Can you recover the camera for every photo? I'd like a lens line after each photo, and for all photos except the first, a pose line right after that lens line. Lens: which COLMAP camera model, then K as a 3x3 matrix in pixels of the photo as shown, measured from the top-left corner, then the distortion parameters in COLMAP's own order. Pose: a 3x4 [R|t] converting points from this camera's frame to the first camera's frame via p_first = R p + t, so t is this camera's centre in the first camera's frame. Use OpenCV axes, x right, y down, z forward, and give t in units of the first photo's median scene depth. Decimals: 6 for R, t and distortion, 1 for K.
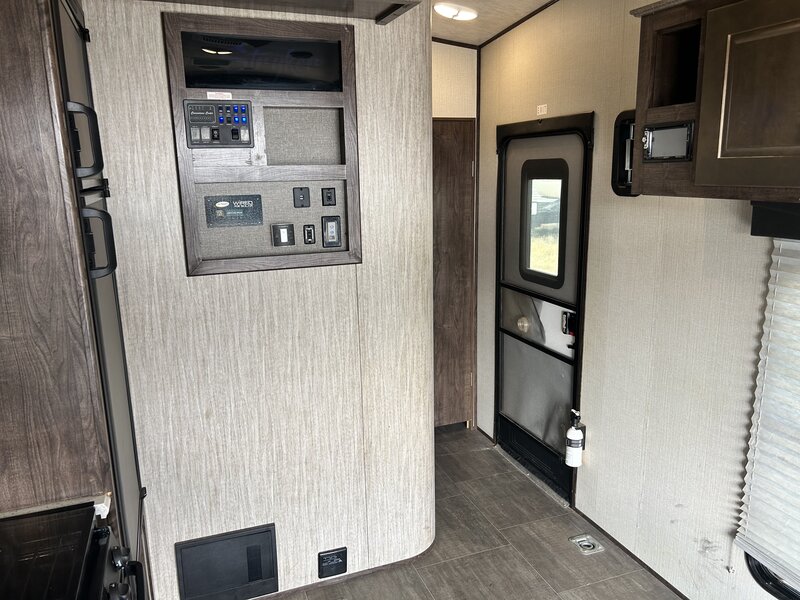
lens RADIAL K [[599.2, 0, 394.6], [0, 599.2, 301.2], [0, 0, 1]] dist [0.063755, -0.077760]
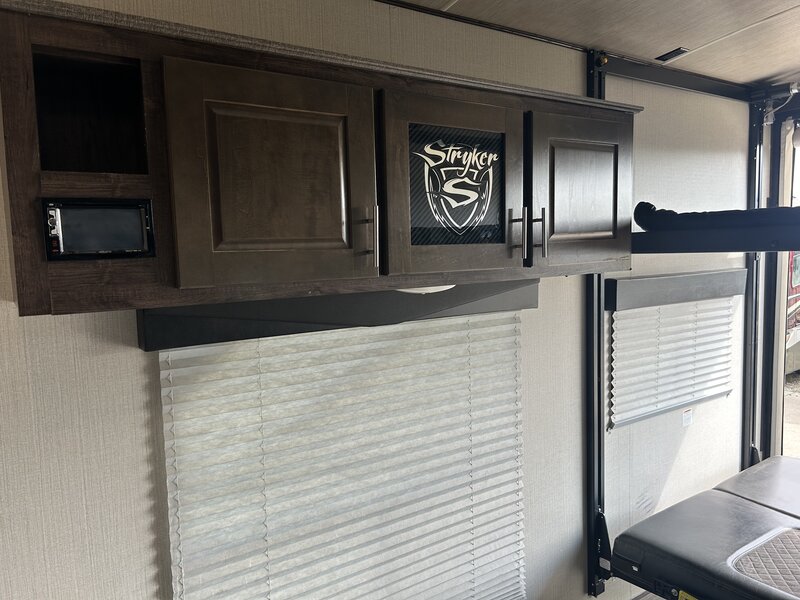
lens RADIAL K [[599.2, 0, 394.6], [0, 599.2, 301.2], [0, 0, 1]] dist [0.063755, -0.077760]
pose [[-0.247954, -0.056322, 0.967133, -0.244907], [0.243400, 0.962664, 0.118465, -0.189632], [-0.937697, 0.264774, -0.224988, 0.877006]]
